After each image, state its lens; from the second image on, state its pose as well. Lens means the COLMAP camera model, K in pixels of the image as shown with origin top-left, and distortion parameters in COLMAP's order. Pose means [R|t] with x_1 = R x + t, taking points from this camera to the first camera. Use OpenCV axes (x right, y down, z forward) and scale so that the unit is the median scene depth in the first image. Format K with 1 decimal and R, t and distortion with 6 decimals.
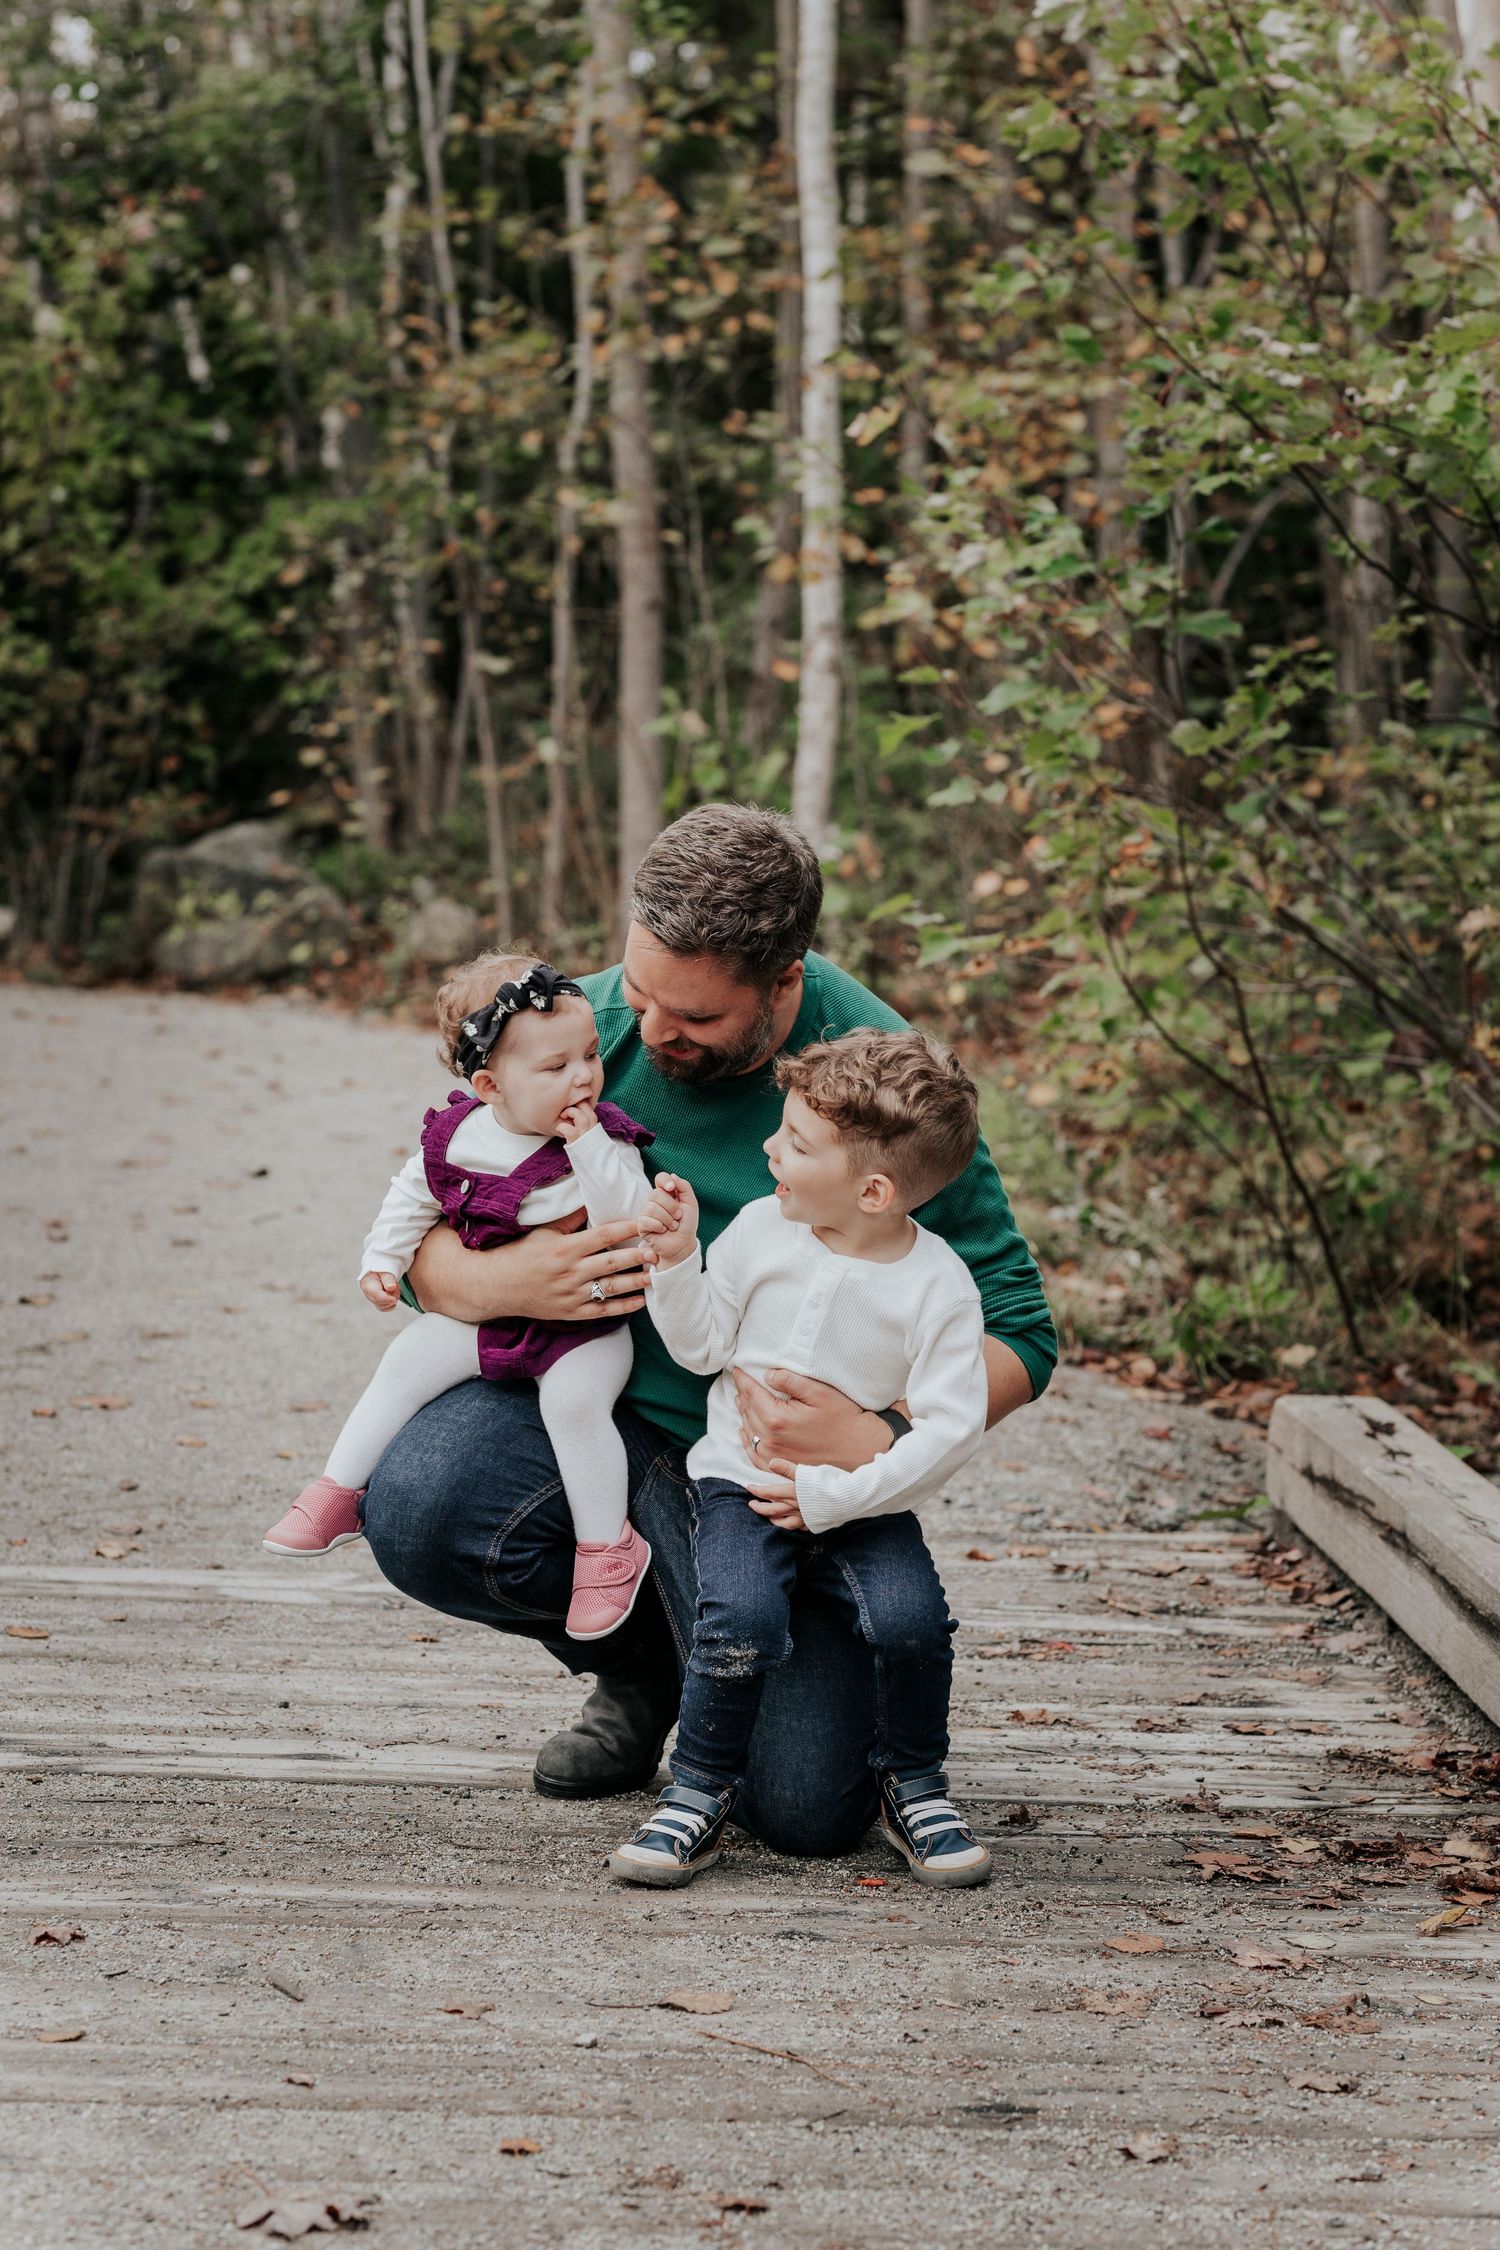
lens RADIAL K [[5588.5, 0, 750.0], [0, 5588.5, 1125.0], [0, 0, 1]] dist [0.268982, 0.238201]
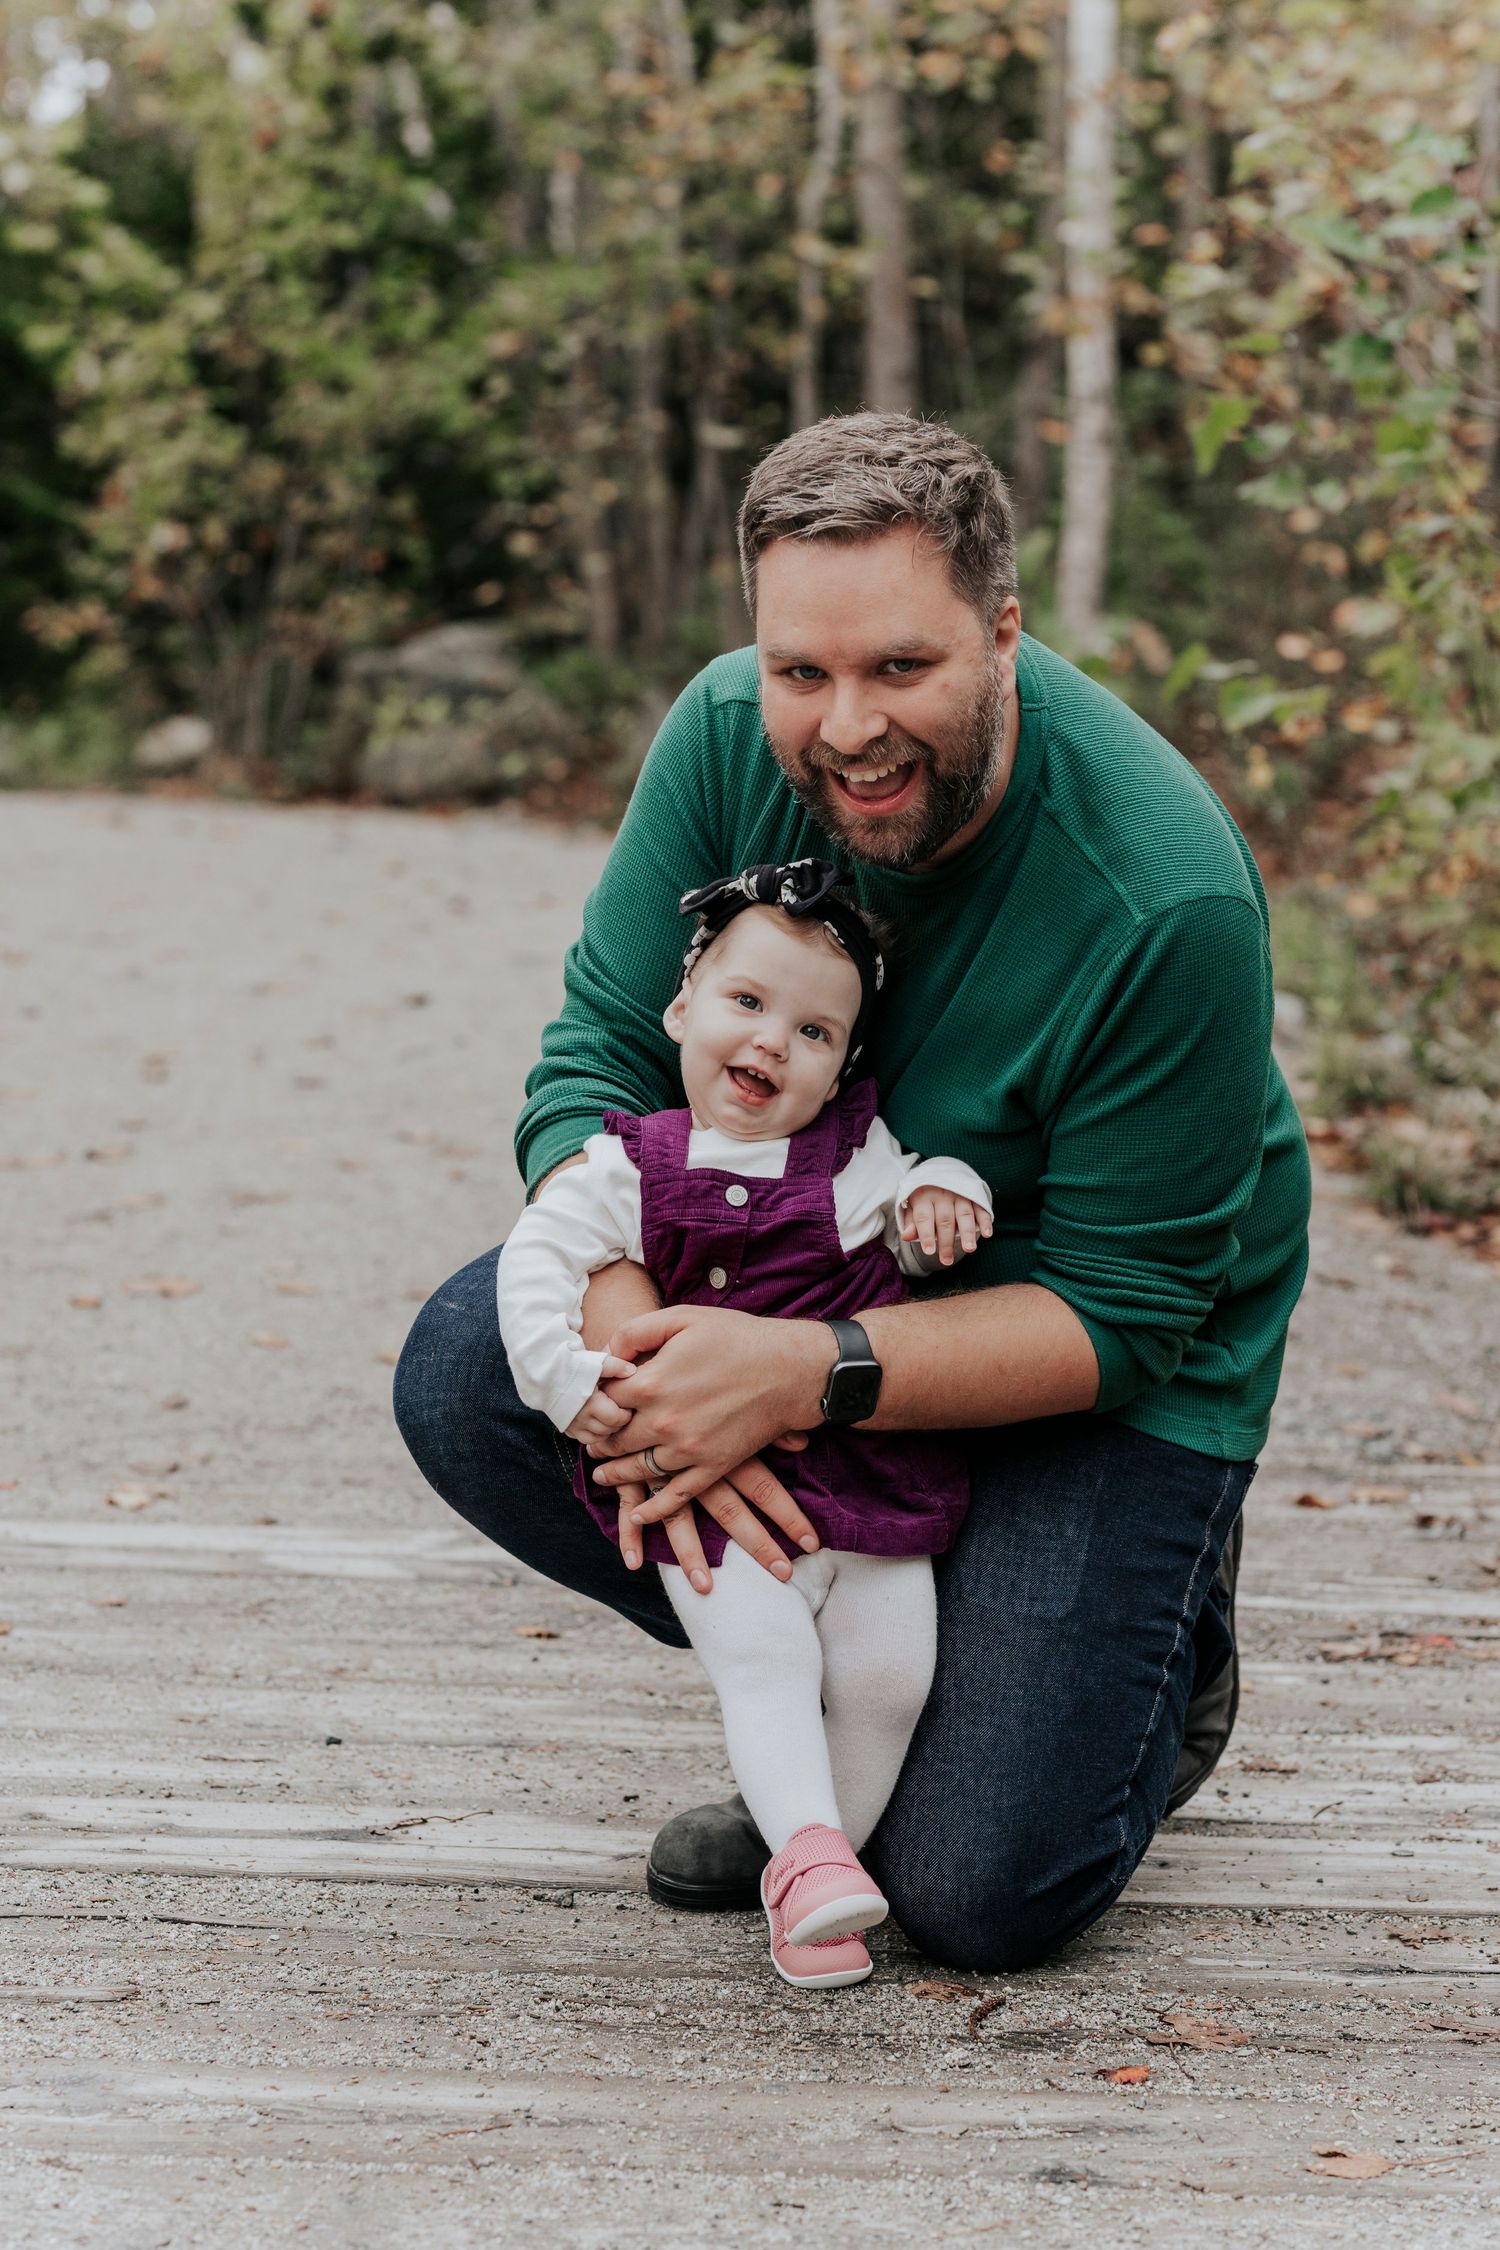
lens RADIAL K [[5588.5, 0, 750.0], [0, 5588.5, 1125.0], [0, 0, 1]] dist [0.268982, 0.238201]
pose [[0.998841, -0.002171, -0.048077, 0.002221], [0.003492, 0.999618, 0.027403, 0.006058], [0.047999, -0.027539, 0.998468, 0.226986]]
